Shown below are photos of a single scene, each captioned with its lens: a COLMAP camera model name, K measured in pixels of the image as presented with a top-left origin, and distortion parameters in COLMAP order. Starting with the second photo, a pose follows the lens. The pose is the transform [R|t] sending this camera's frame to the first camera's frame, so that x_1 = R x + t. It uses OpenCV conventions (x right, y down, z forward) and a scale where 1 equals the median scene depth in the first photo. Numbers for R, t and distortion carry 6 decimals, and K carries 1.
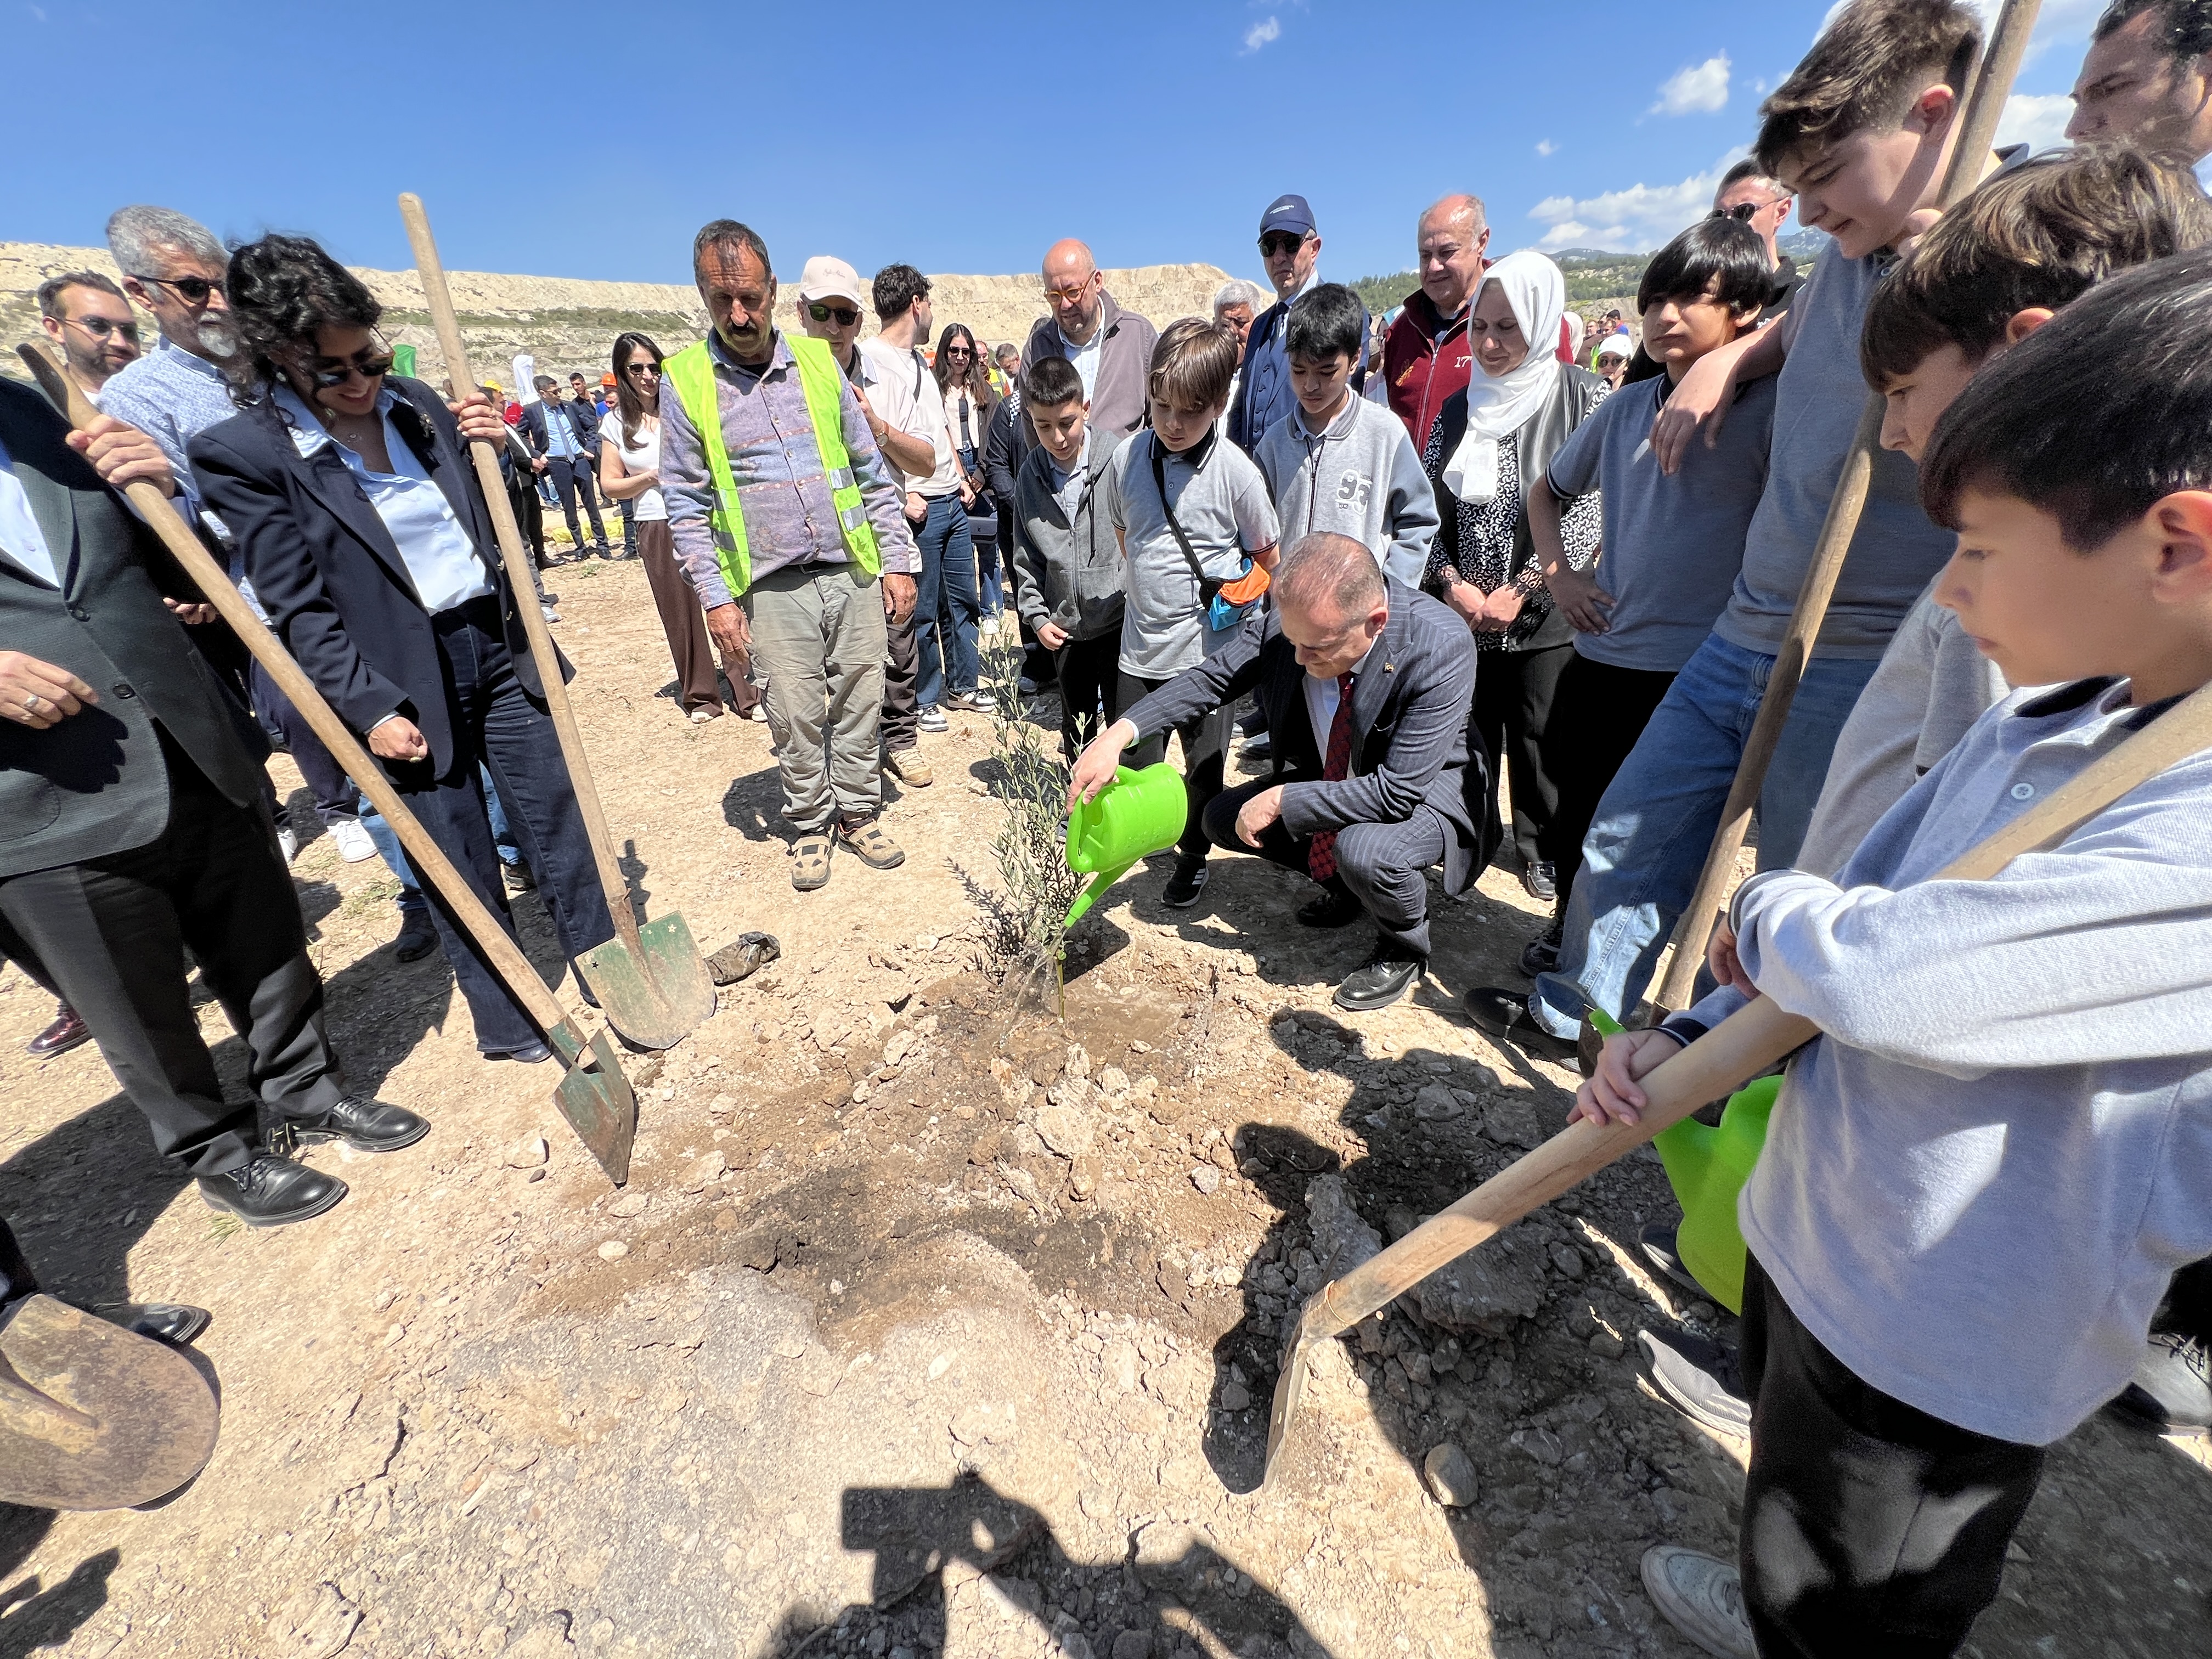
lens RADIAL K [[896.3, 0, 1098.9], [0, 896.3, 822.0], [0, 0, 1]] dist [-0.000838, 0.000441]
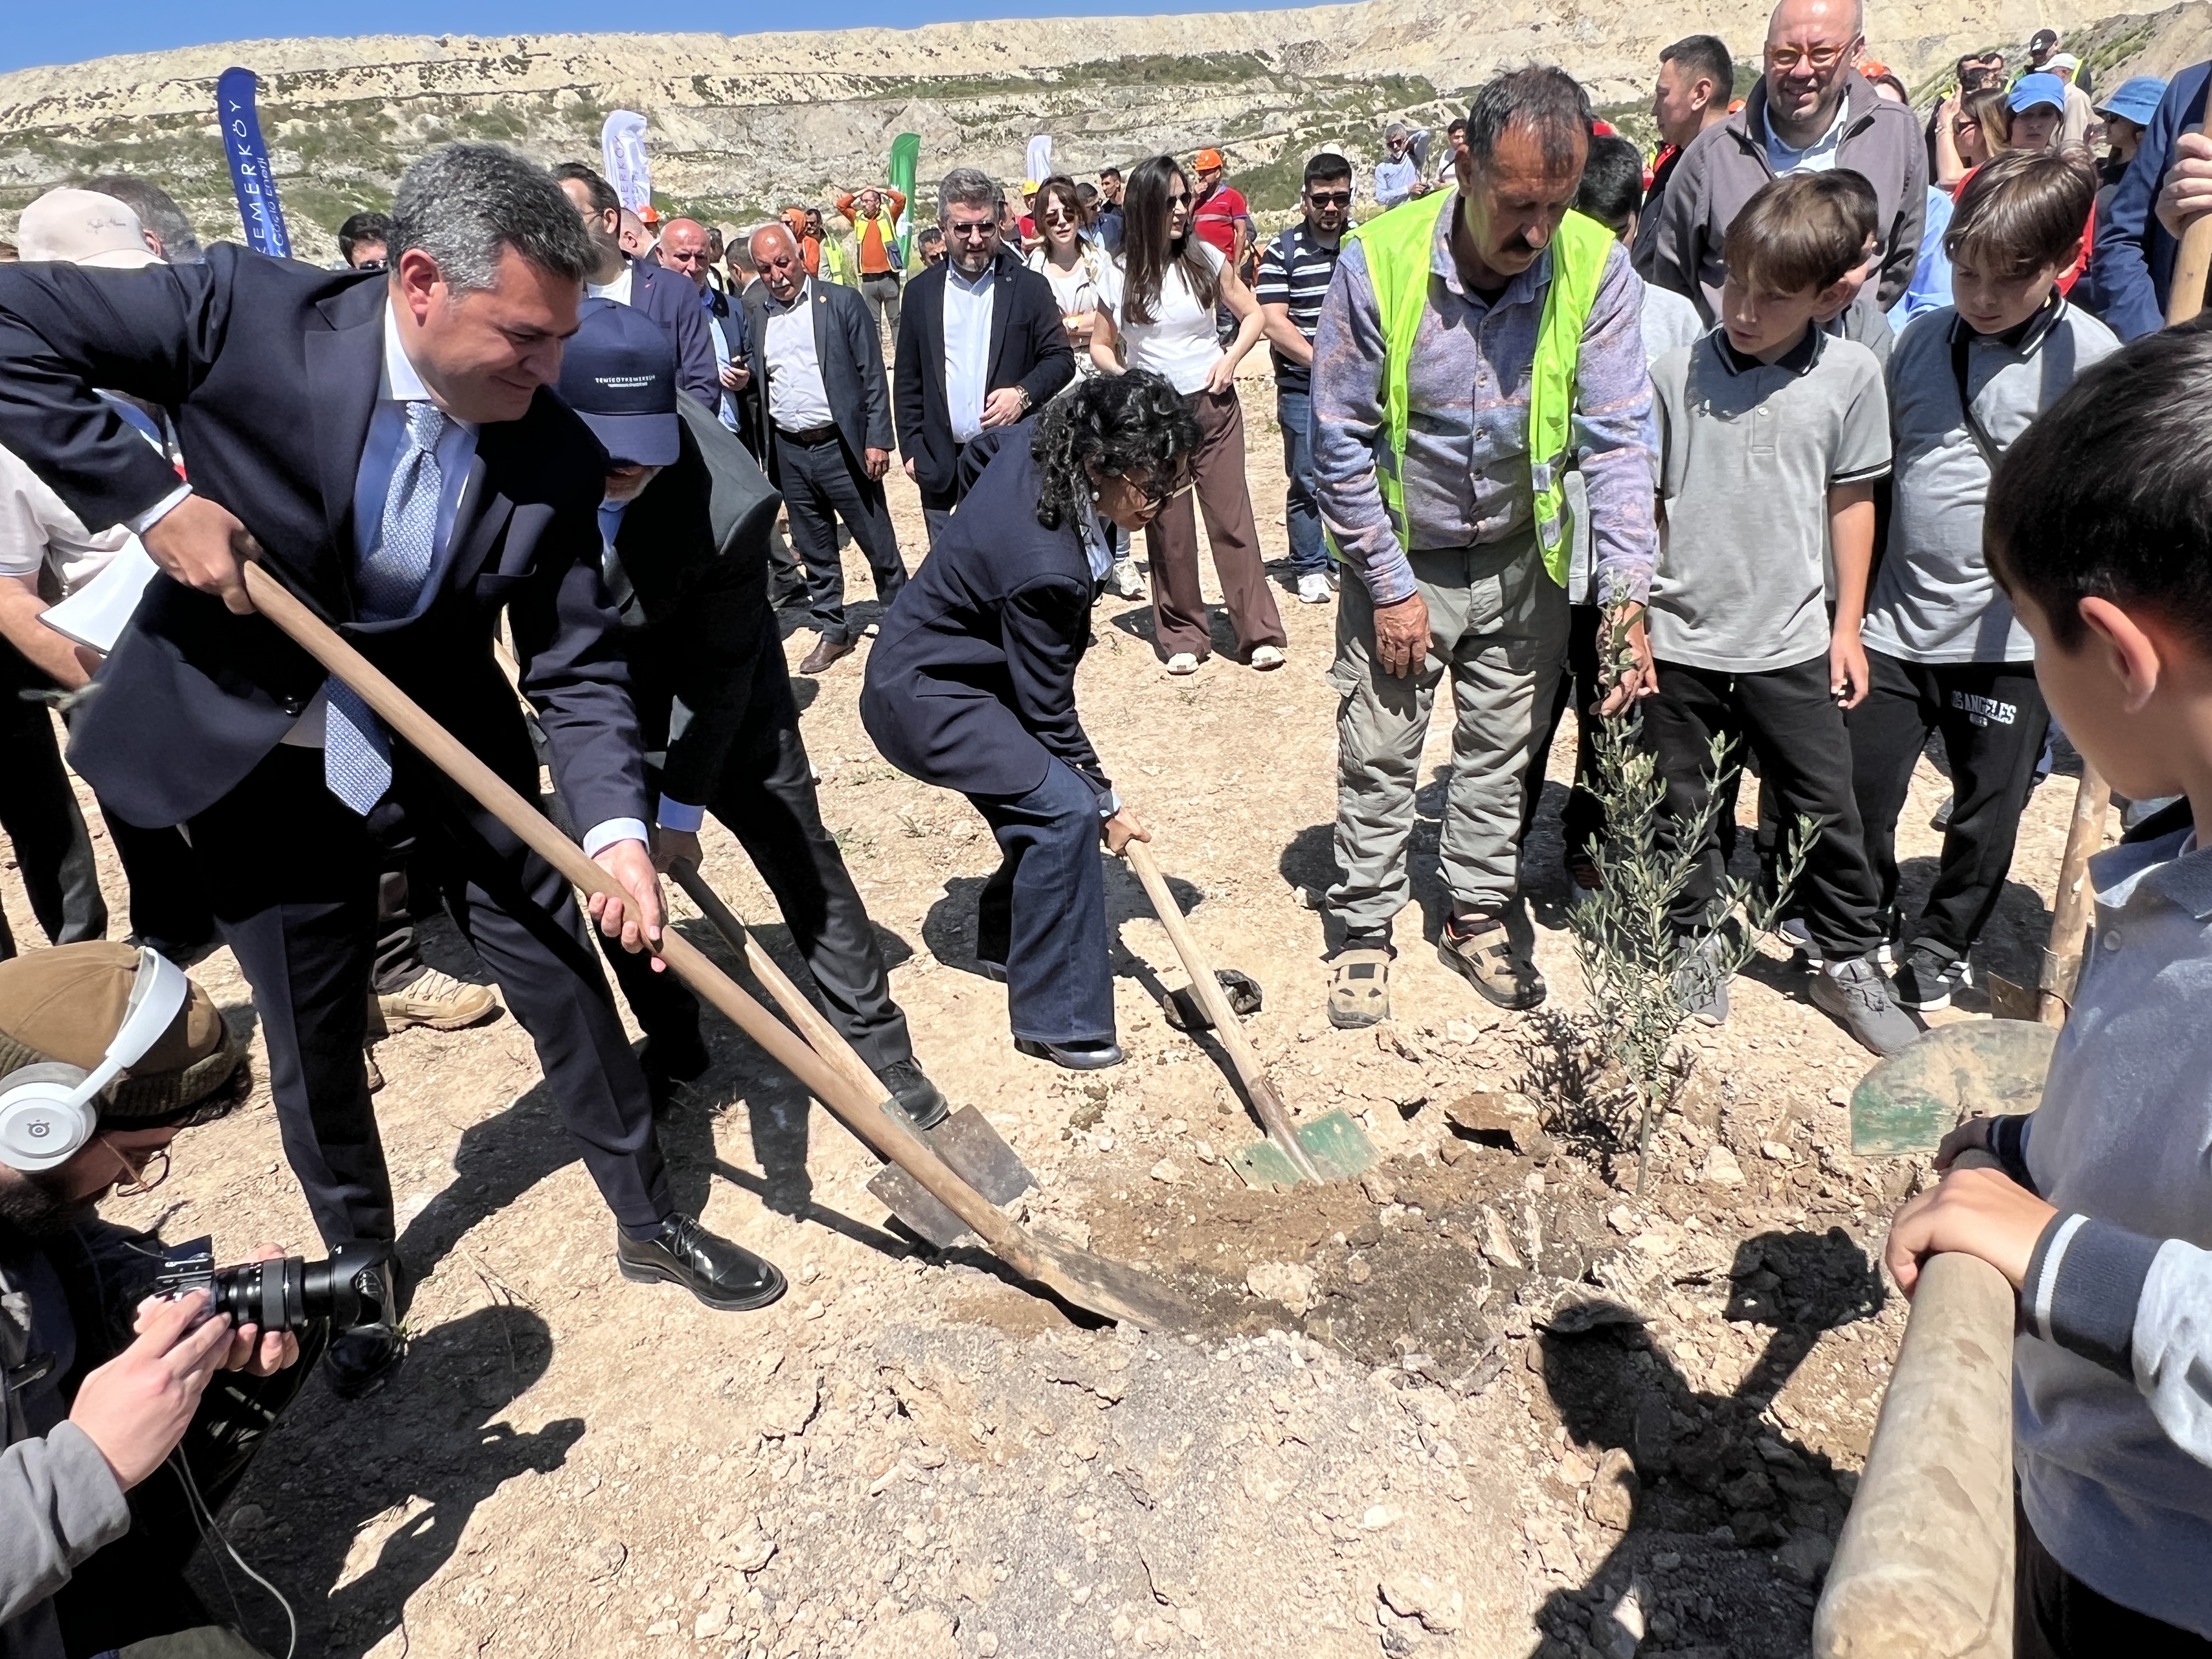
lens RADIAL K [[1493.9, 0, 1093.7], [0, 1493.9, 829.5], [0, 0, 1]] dist [-0.002183, -0.000429]
pose [[0.882555, 0.150207, -0.445573, 0.096032], [-0.161009, 0.986857, 0.013765, 0.016052], [0.441784, 0.059592, 0.895140, -0.338257]]
